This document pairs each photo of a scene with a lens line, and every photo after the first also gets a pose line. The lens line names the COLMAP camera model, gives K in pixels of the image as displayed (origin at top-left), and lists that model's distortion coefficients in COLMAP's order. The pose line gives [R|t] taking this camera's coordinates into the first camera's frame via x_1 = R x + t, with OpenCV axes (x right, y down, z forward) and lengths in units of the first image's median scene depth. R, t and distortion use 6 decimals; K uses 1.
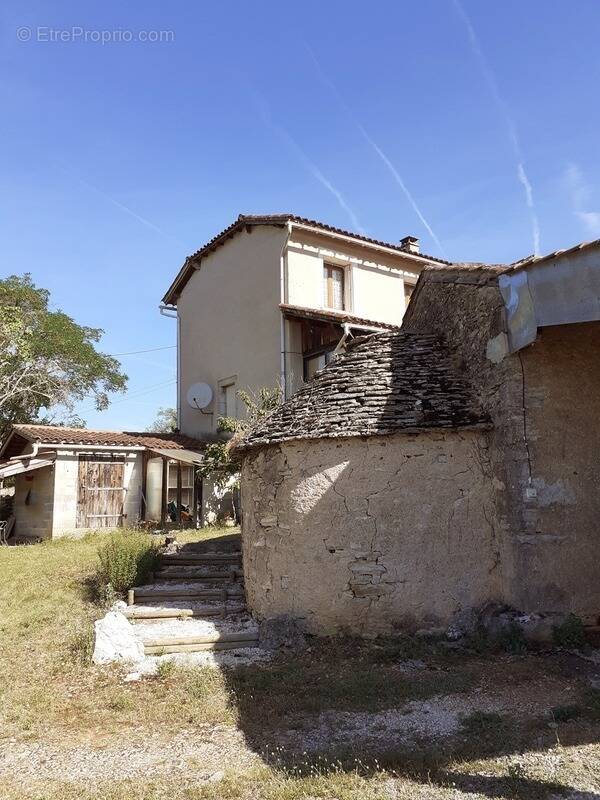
lens RADIAL K [[620.9, 0, 297.8], [0, 620.9, 411.3], [0, 0, 1]] dist [0.080164, -0.161402]
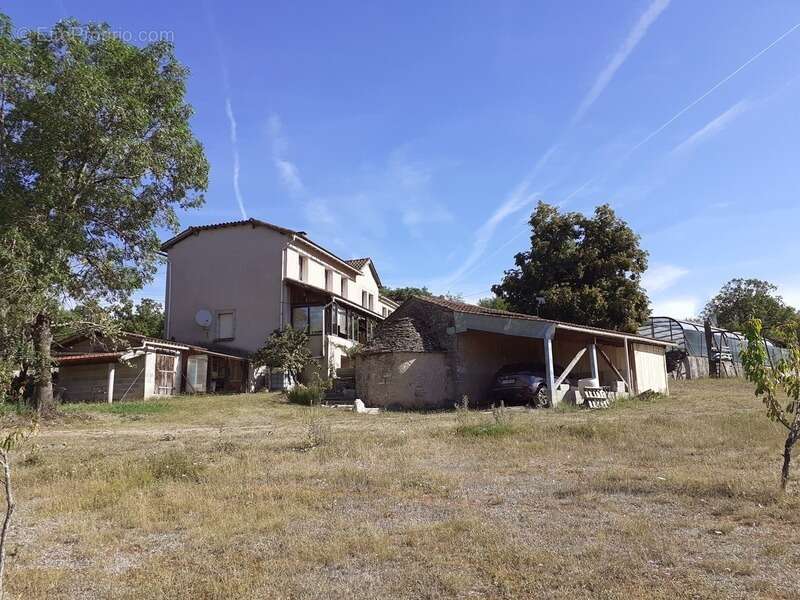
lens RADIAL K [[620.9, 0, 399.5], [0, 620.9, 304.2], [0, 0, 1]] dist [0.080164, -0.161402]
pose [[0.793972, 0.119243, 0.596146, -0.842386], [-0.090596, 0.992834, -0.077931, 0.023125], [-0.601166, 0.007867, 0.799085, -0.687680]]
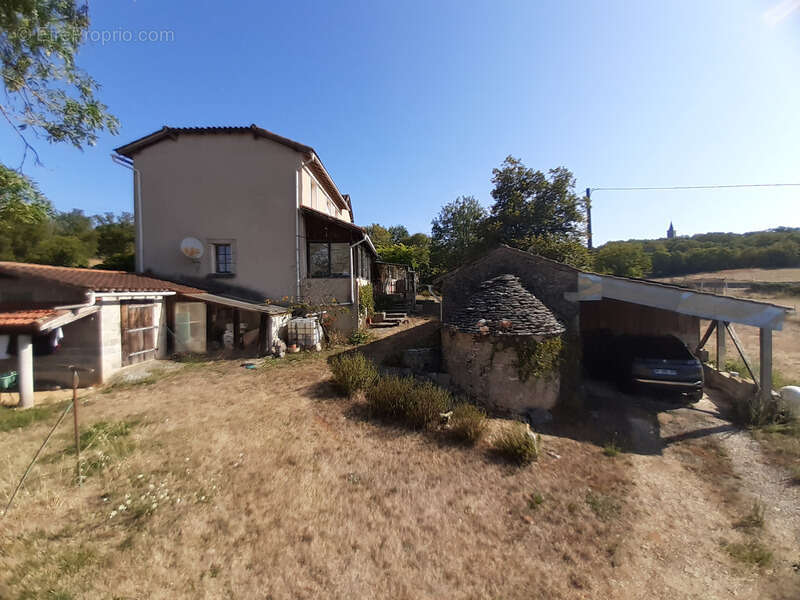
lens RADIAL K [[311.3, 0, 390.1], [0, 311.3, 294.6], [0, 0, 1]] dist [0.002261, 0.000151]
pose [[0.575909, 0.003900, 0.817505, -0.524602], [-0.135353, 0.986642, 0.090645, -0.050012], [-0.806231, -0.162855, 0.568744, 0.336841]]
